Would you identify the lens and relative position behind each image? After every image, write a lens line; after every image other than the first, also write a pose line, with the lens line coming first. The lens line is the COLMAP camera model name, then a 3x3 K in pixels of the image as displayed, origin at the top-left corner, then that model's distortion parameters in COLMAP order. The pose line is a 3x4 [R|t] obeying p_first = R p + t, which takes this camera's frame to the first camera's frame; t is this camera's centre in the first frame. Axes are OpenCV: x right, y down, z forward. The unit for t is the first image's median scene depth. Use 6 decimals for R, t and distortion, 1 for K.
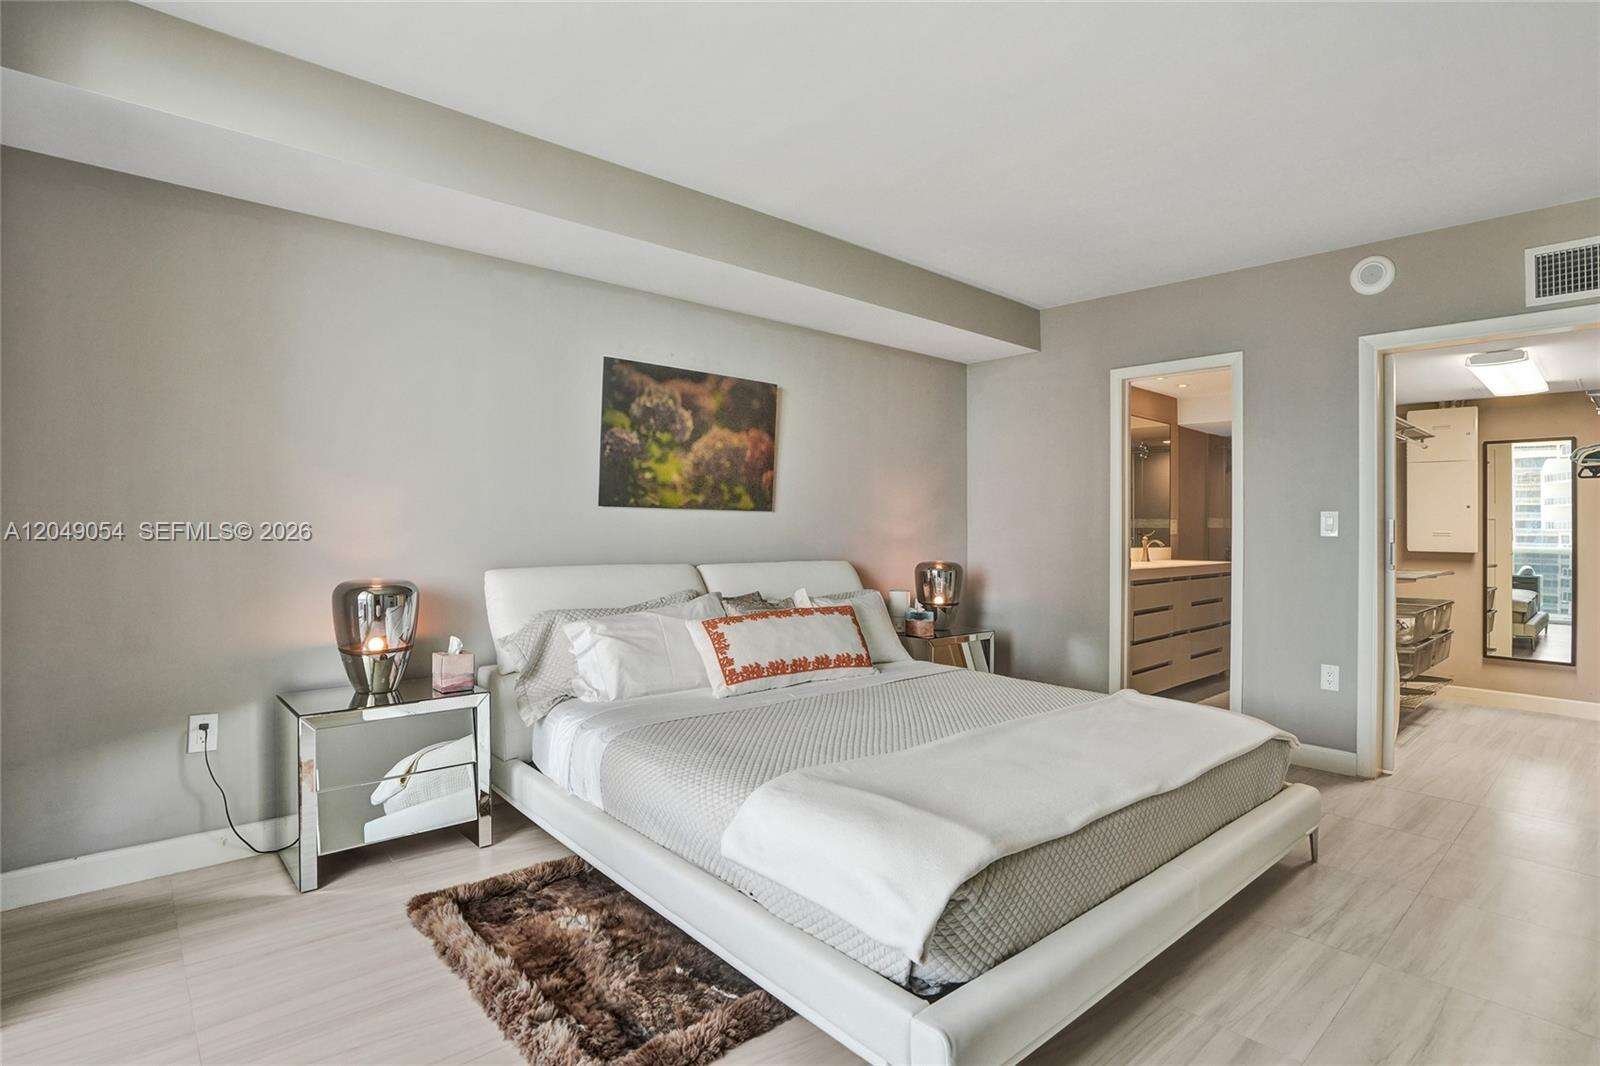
lens RADIAL K [[792.7, 0, 808.9], [0, 792.7, 527.9], [0, 0, 1]] dist [-0.078997, 0.037271]
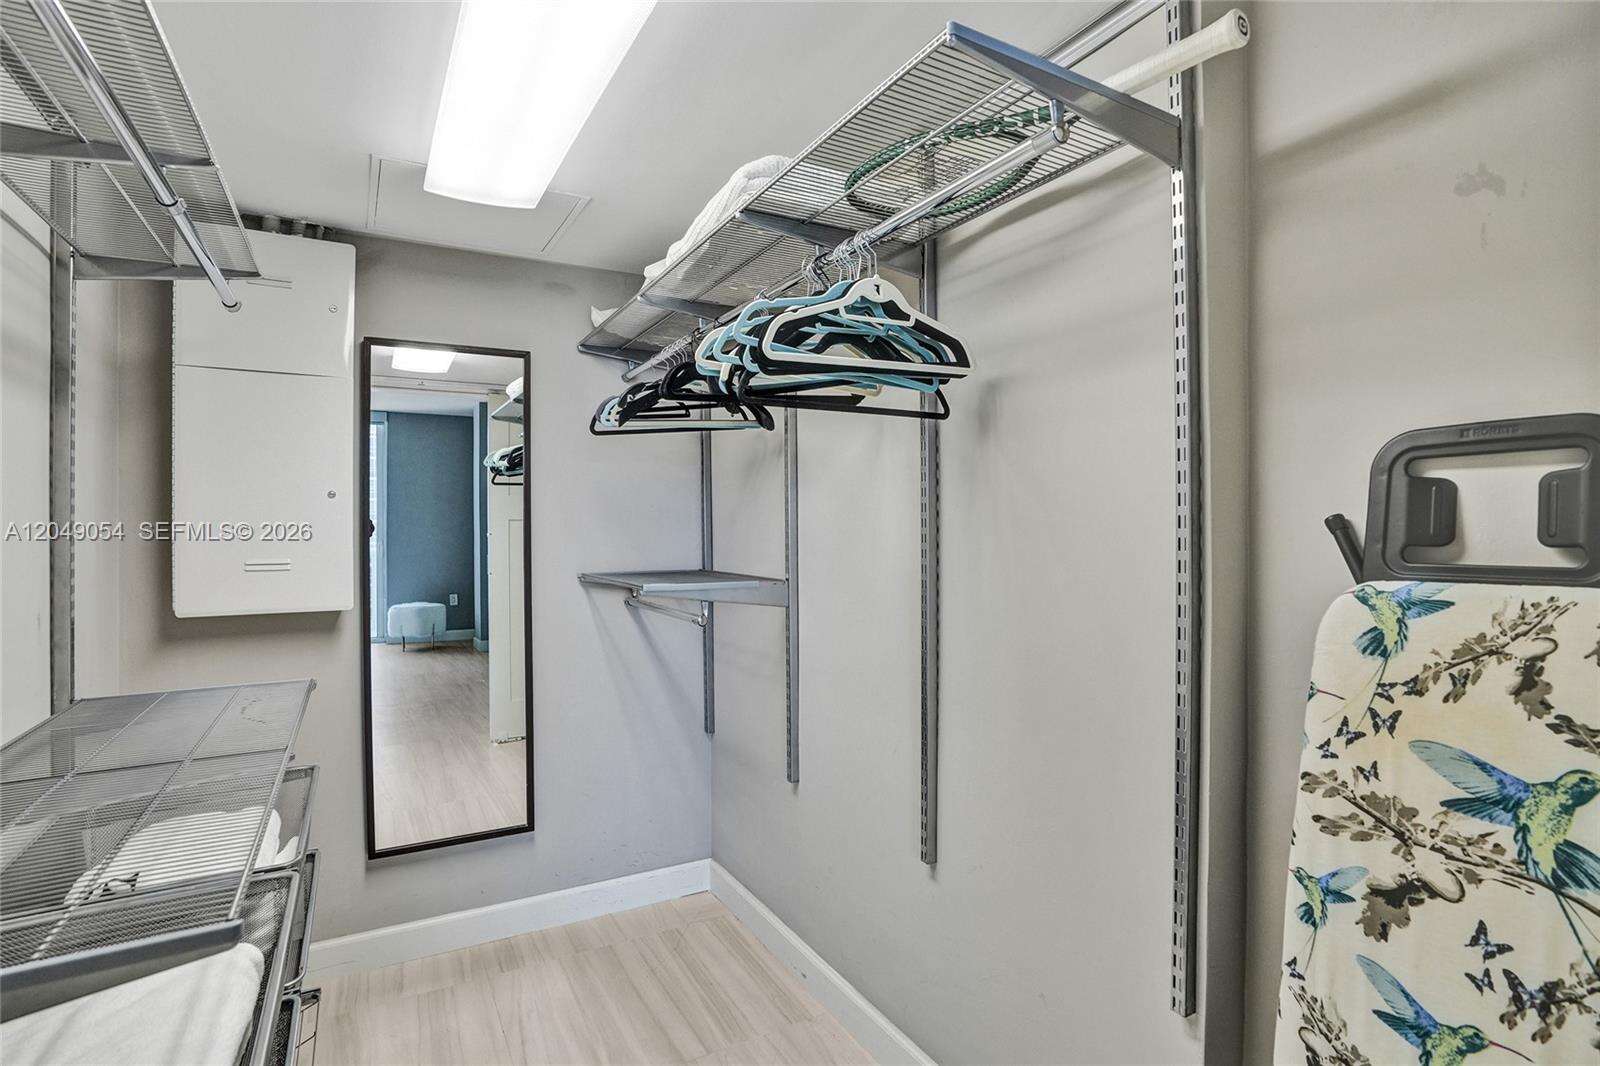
lens RADIAL K [[776.7, 0, 804.2], [0, 776.7, 530.4], [0, 0, 1]] dist [-0.072831, 0.029892]
pose [[0.239268, -0.015251, 0.970834, 0.519934], [0.007876, 0.999874, 0.013767, -0.012012], [-0.970922, 0.004352, 0.239358, 0.637433]]
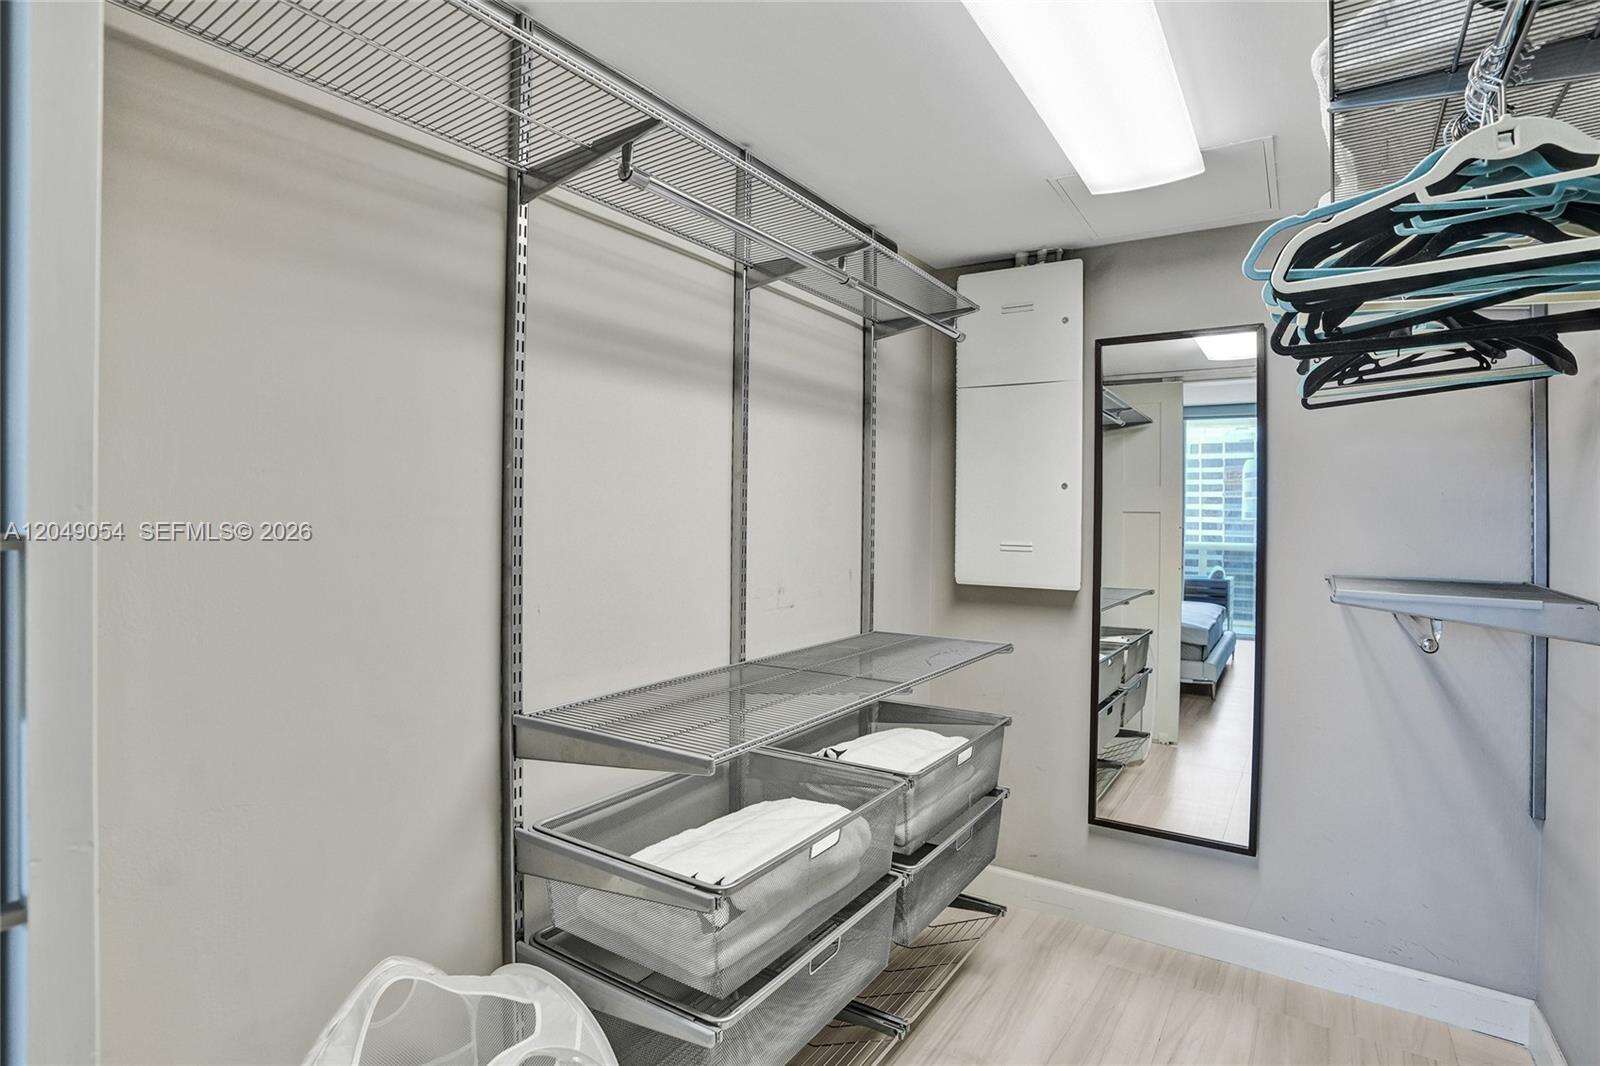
lens RADIAL K [[776.8, 0, 800.8], [0, 776.8, 520.1], [0, 0, 1]] dist [-0.068035, 0.024208]
pose [[0.971047, 0.004845, 0.238838, 0.582035], [-0.006713, 0.999953, 0.007007, -0.009702], [-0.238793, -0.008407, 0.971034, 0.575622]]
